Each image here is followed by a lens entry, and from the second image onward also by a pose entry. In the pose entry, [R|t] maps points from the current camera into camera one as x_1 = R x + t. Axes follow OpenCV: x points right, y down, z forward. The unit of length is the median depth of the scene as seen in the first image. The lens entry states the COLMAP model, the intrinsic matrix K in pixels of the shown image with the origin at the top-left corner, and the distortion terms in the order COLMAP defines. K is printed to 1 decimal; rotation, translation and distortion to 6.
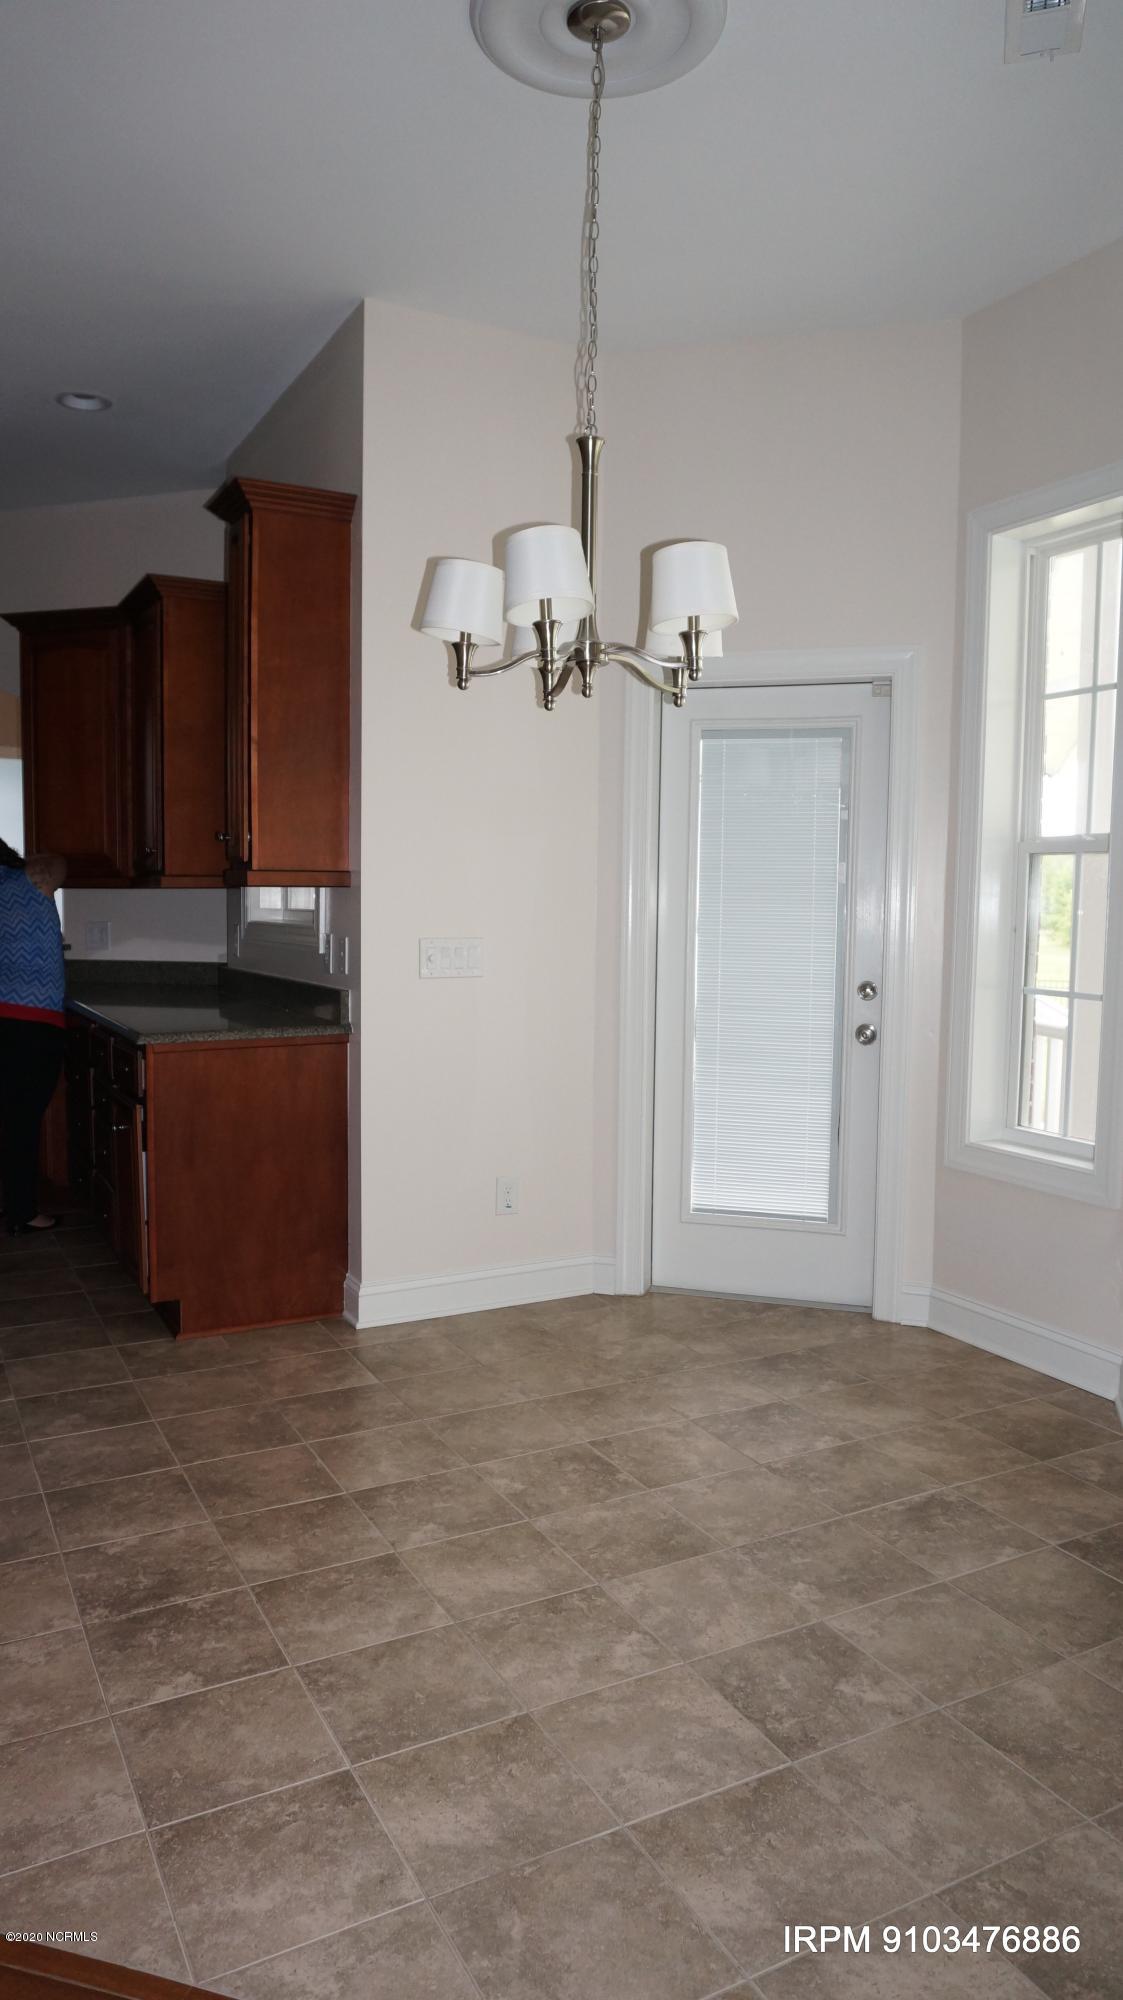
lens RADIAL K [[1361.0, 0, 561.5], [0, 1361.0, 1000.0], [0, 0, 1]] dist [-0.034086, 0.035221]
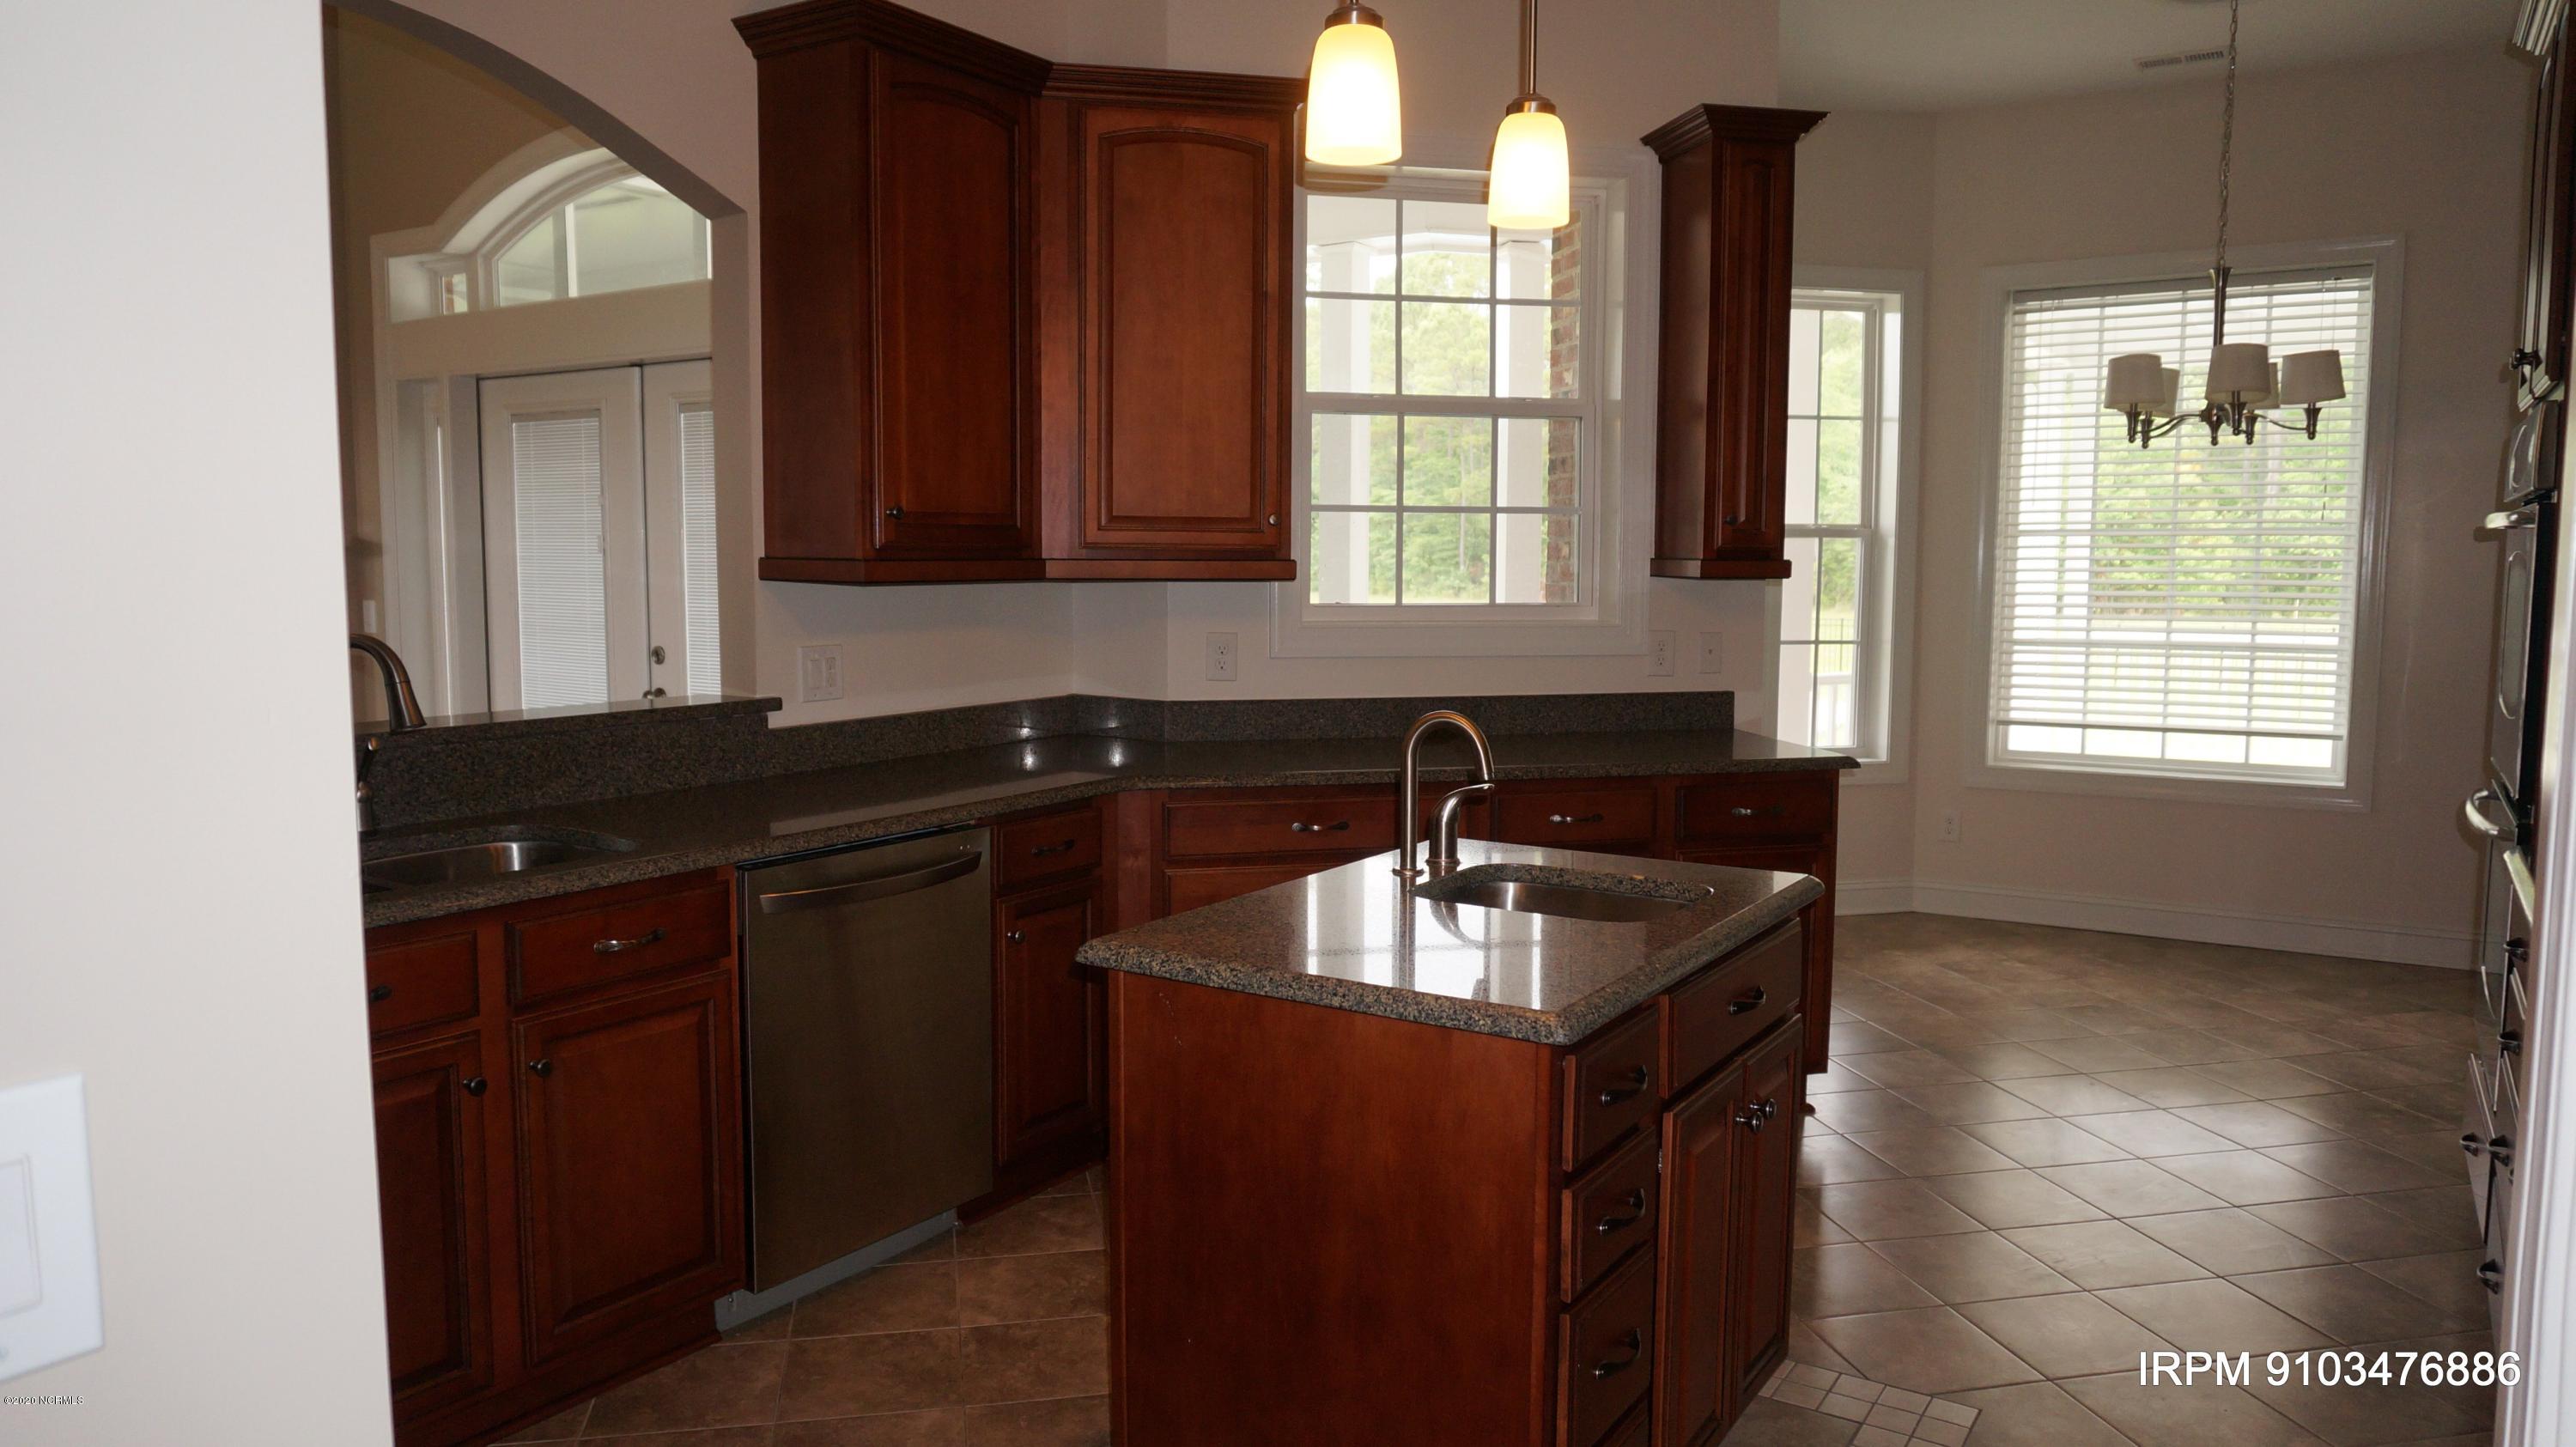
lens RADIAL K [[1769.2, 0, 1287.3], [0, 1769.2, 713.6], [0, 0, 1]] dist [-0.035288, 0.039894]
pose [[0.298435, -0.105975, 0.948528, -1.473830], [0.068923, 0.993615, 0.089327, -0.128786], [-0.951938, 0.038717, 0.303834, 0.976150]]
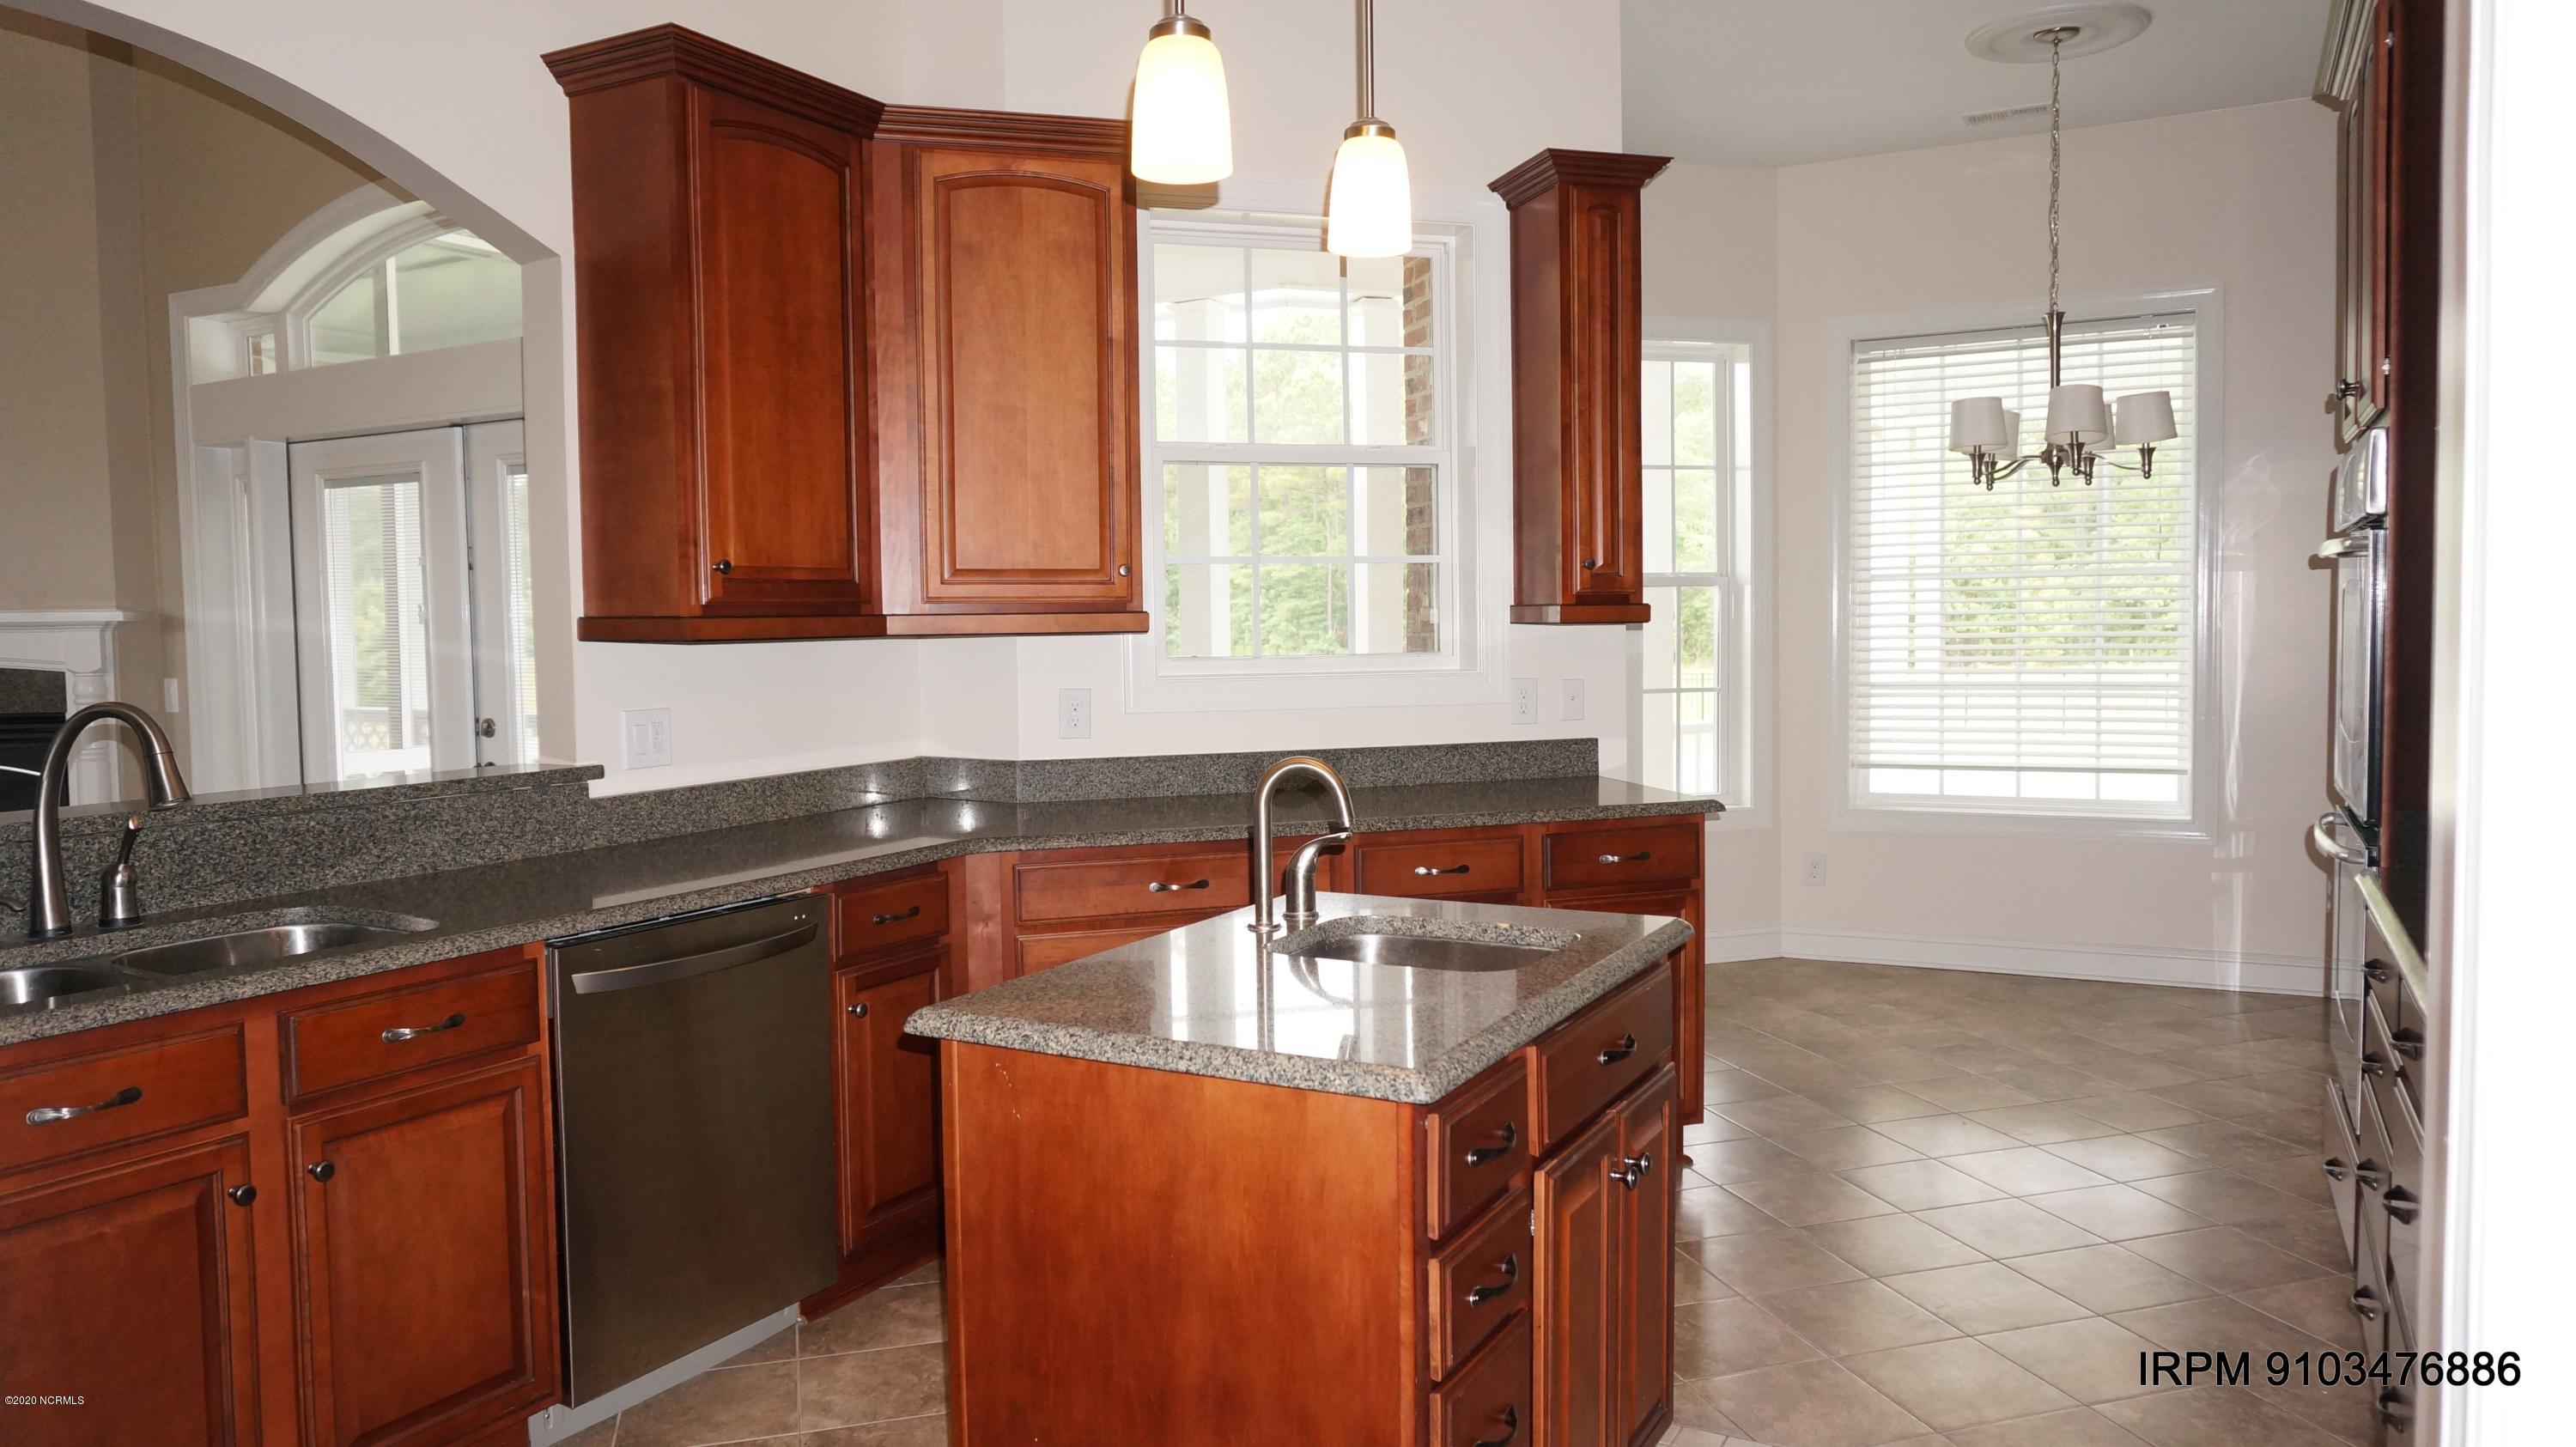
lens RADIAL K [[1753.1, 0, 1289.4], [0, 1753.1, 712.8], [0, 0, 1]] dist [-0.034086, 0.035221]
pose [[0.227645, -0.073842, 0.970940, -1.429486], [0.087606, 0.994630, 0.055104, -0.114662], [-0.969795, 0.072516, 0.232892, 0.976659]]
